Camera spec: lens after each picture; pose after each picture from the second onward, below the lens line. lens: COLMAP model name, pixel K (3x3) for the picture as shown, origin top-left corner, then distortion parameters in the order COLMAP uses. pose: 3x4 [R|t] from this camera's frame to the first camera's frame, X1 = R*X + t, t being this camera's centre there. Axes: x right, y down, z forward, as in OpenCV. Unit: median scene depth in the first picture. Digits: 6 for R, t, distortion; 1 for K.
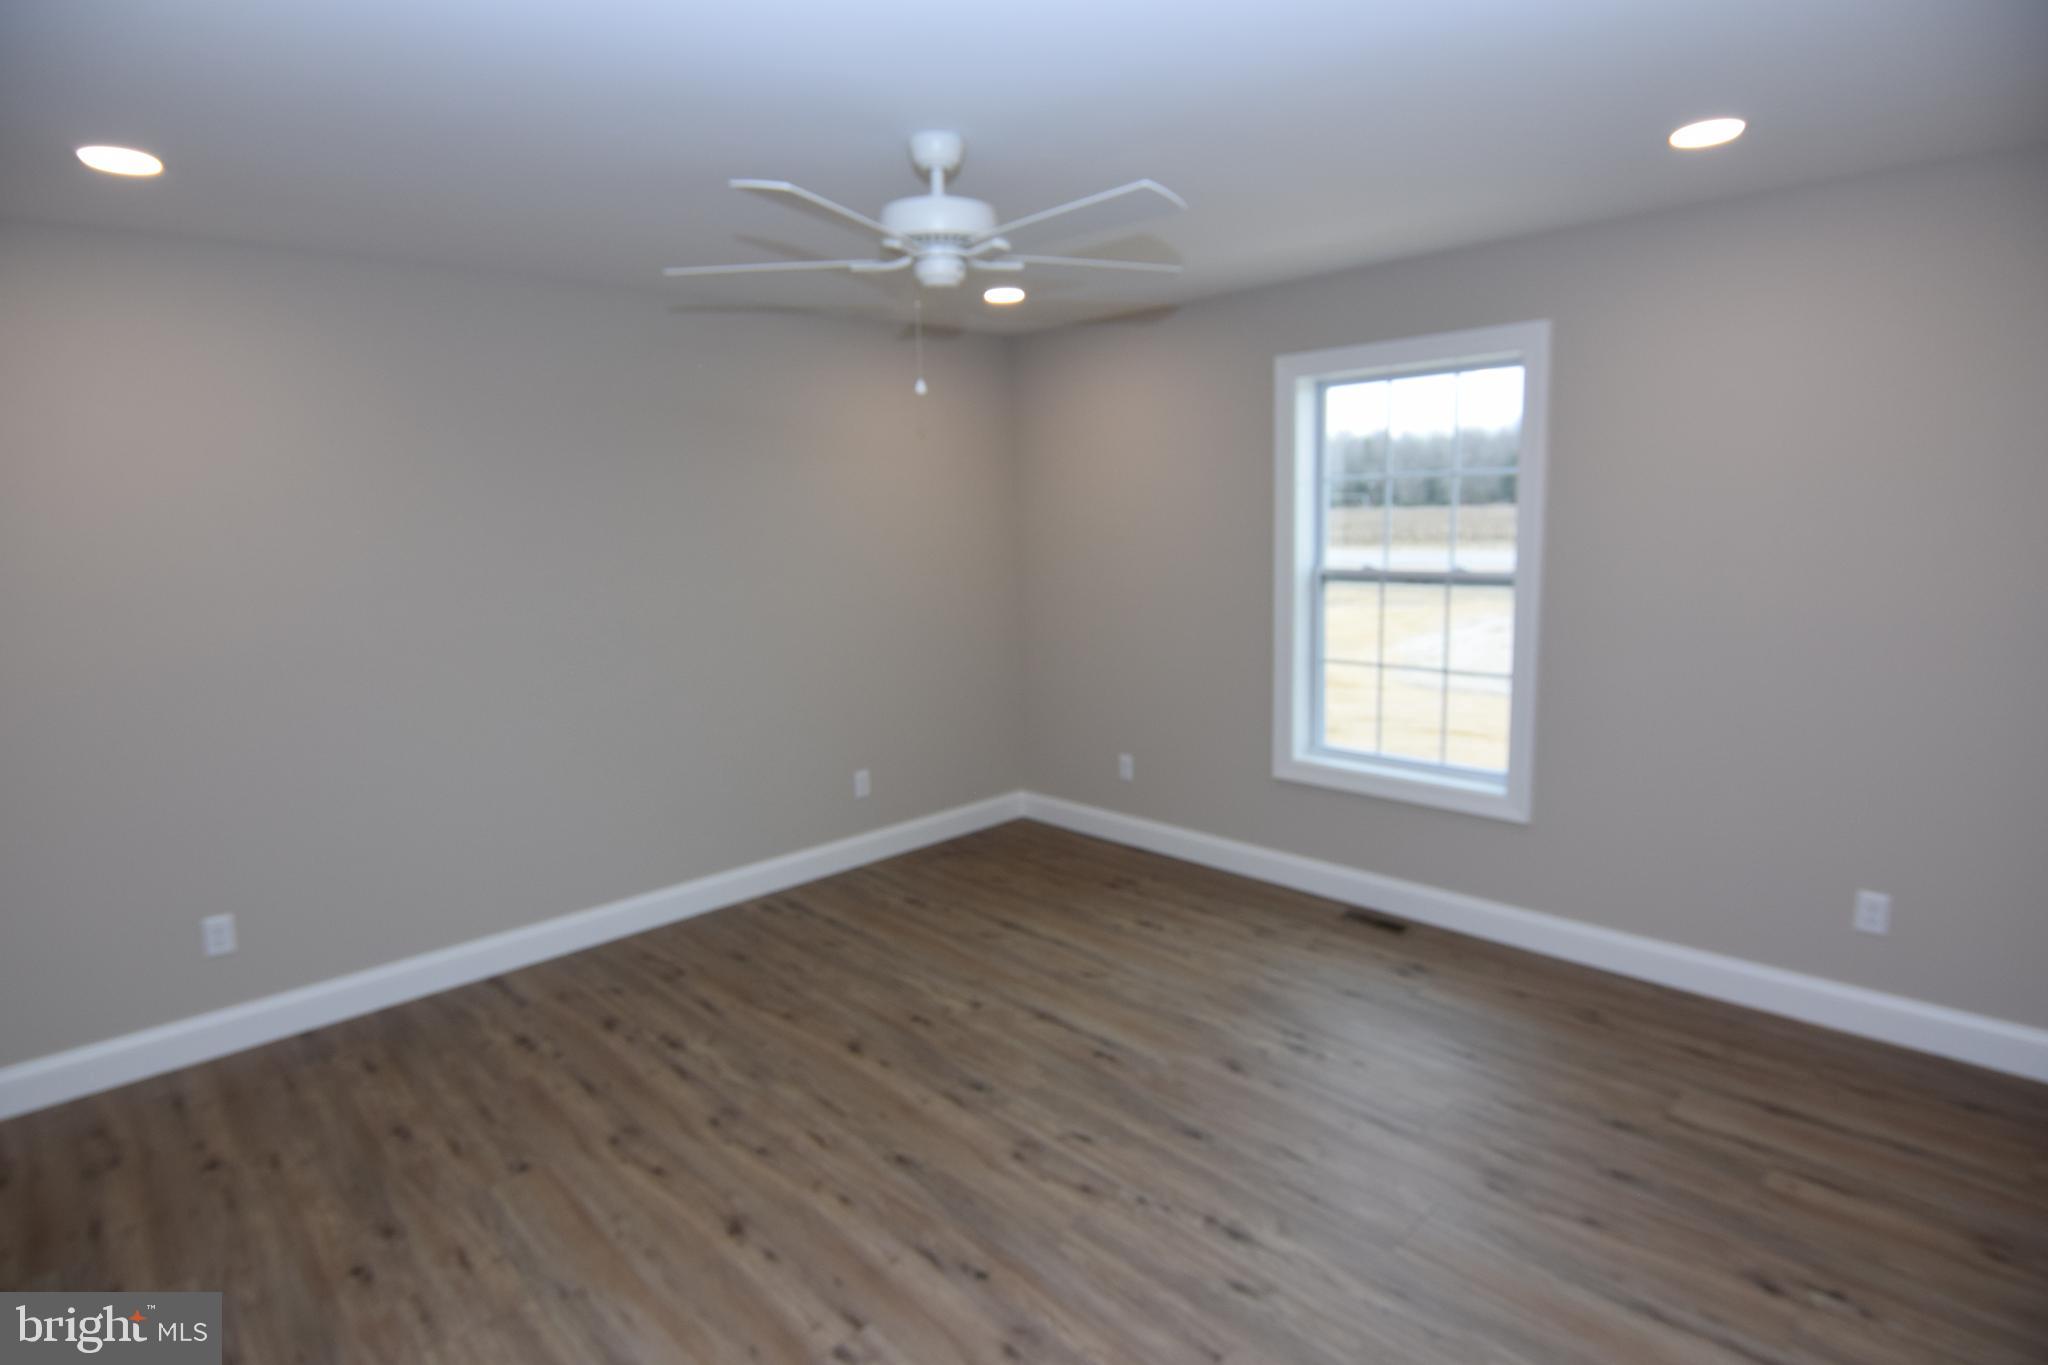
lens RADIAL K [[1102.7, 0, 995.6], [0, 1102.7, 660.3], [0, 0, 1]] dist [-0.007115, -0.006435]
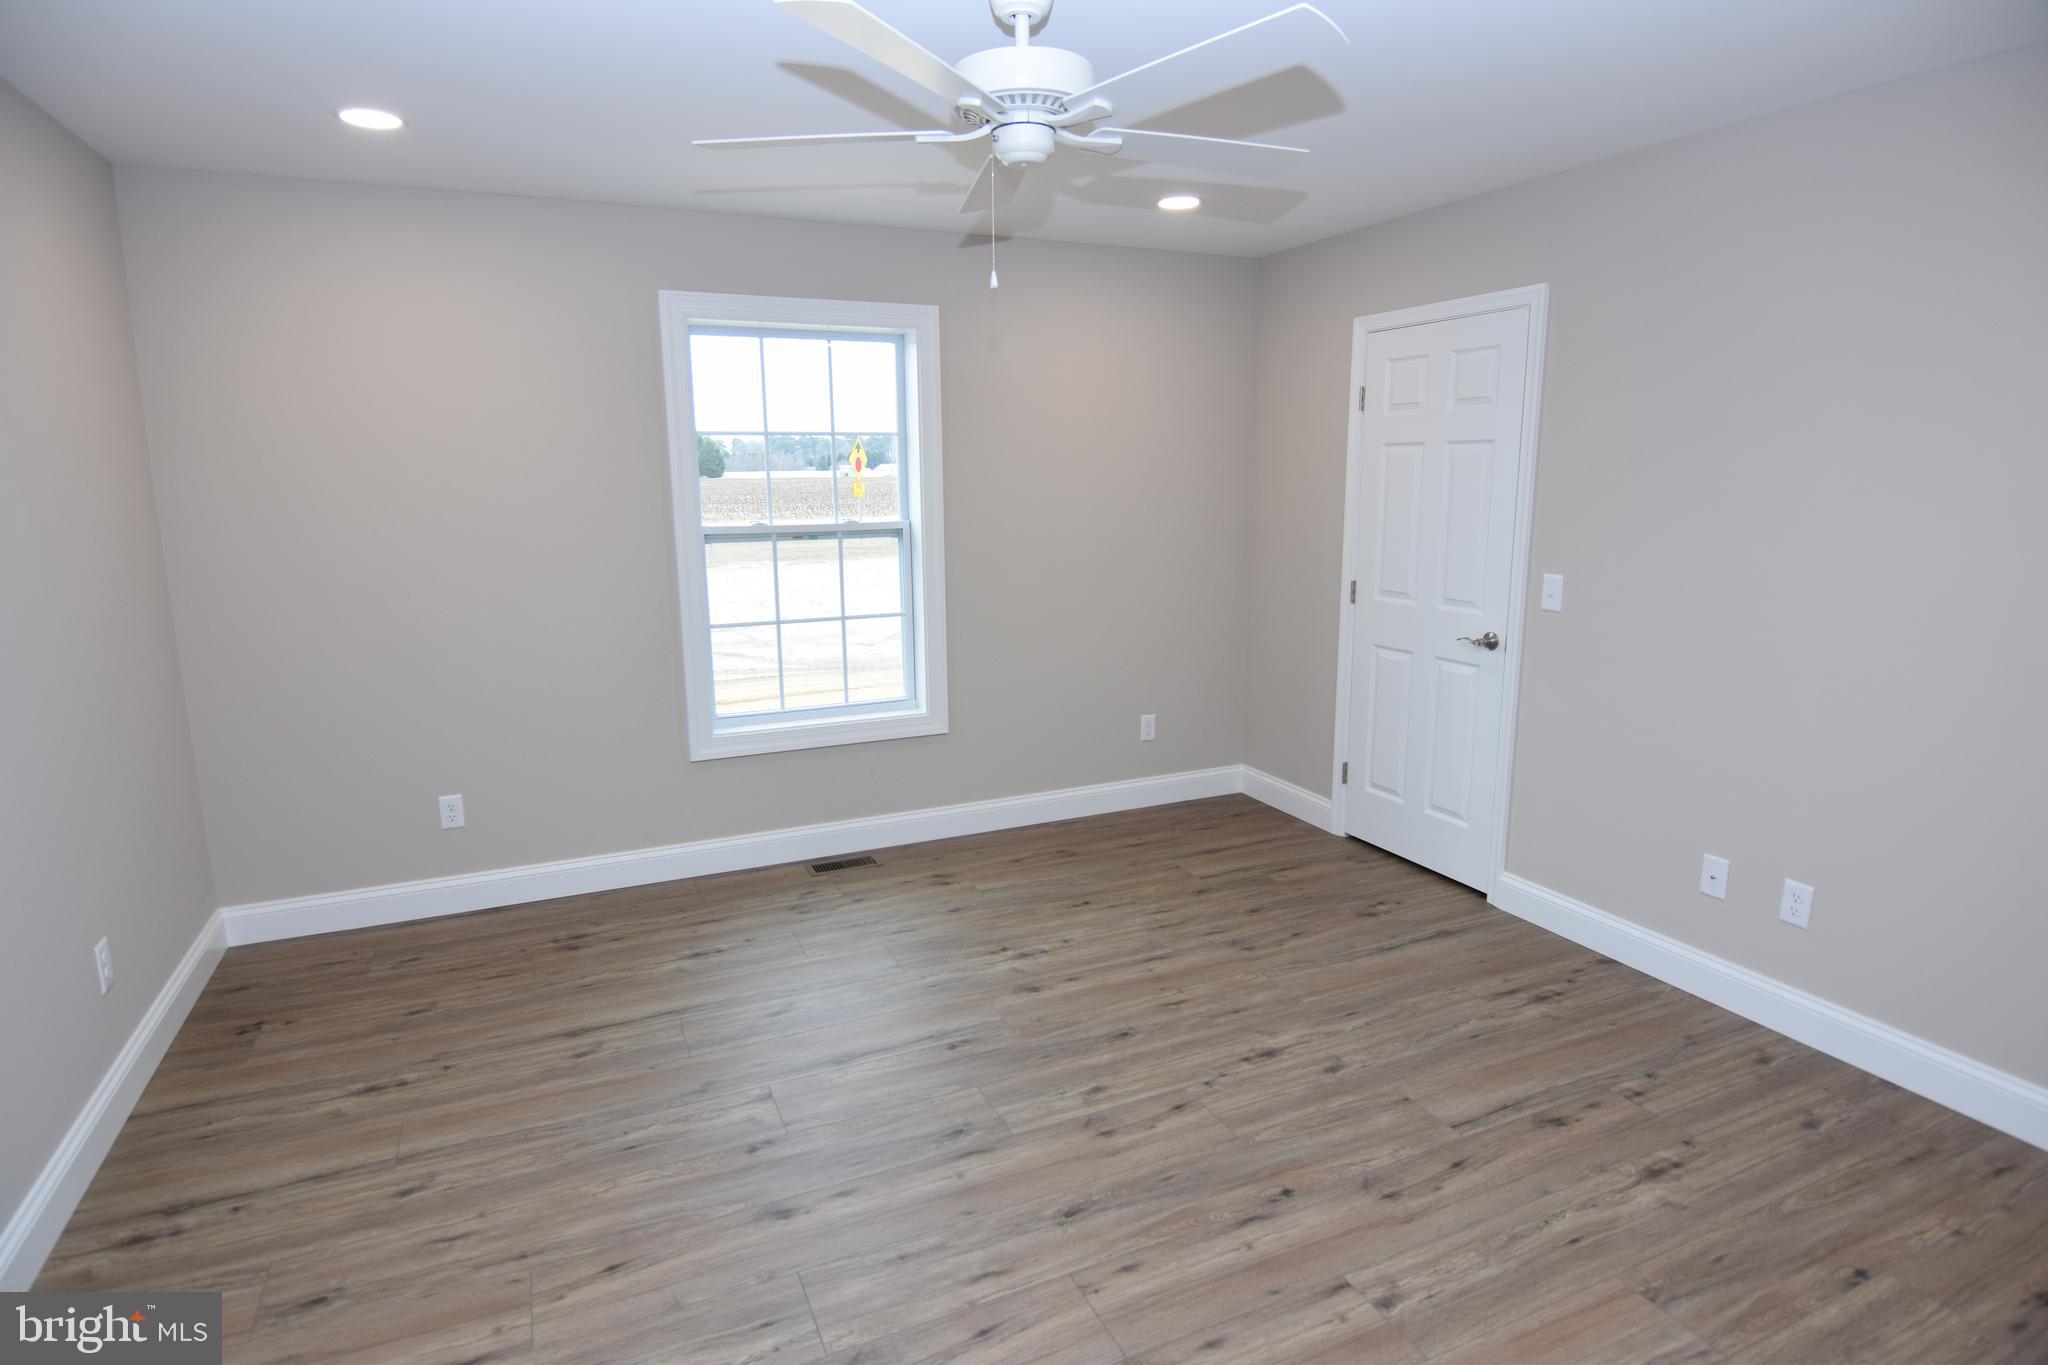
lens RADIAL K [[1102.7, 0, 1035.1], [0, 1102.7, 662.5], [0, 0, 1]] dist [-0.007115, -0.006435]
pose [[0.316328, -0.139658, 0.938313, -0.560928], [0.130139, 0.986141, 0.102904, -0.034632], [-0.939681, 0.089560, 0.330119, 0.482996]]
